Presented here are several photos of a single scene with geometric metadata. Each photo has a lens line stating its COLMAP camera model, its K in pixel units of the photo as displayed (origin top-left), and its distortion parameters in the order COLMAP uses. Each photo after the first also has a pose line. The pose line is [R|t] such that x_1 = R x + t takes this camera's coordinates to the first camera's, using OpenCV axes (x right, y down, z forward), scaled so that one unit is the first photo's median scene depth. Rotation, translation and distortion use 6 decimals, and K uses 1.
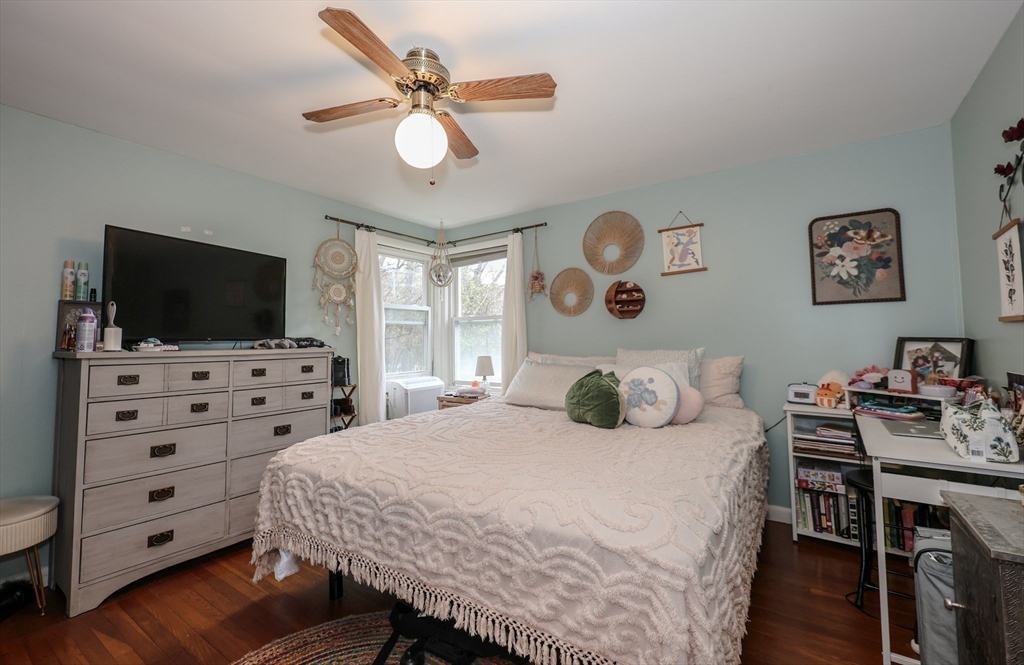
lens RADIAL K [[427.0, 0, 515.0], [0, 427.0, 330.4], [0, 0, 1]] dist [0.000221, 0.000111]
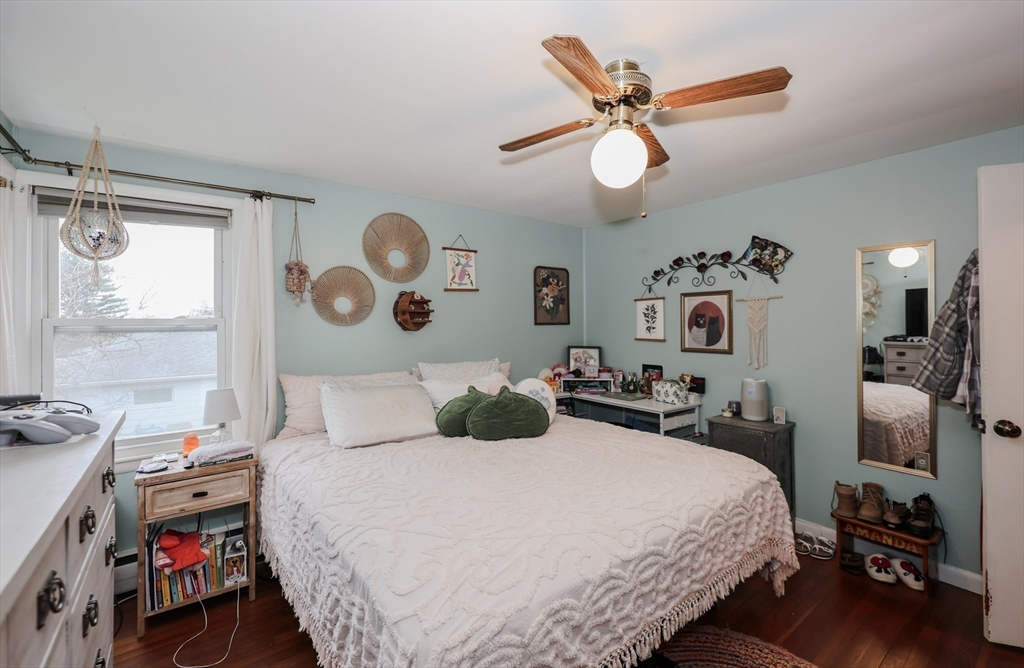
lens RADIAL K [[447.3, 0, 514.3], [0, 447.3, 332.3], [0, 0, 1]] dist [-0.003571, -0.000141]
pose [[0.318358, -0.004381, 0.947960, -0.680881], [-0.017279, 0.999796, 0.010424, -0.042239], [-0.947813, -0.019698, 0.318218, 0.506099]]
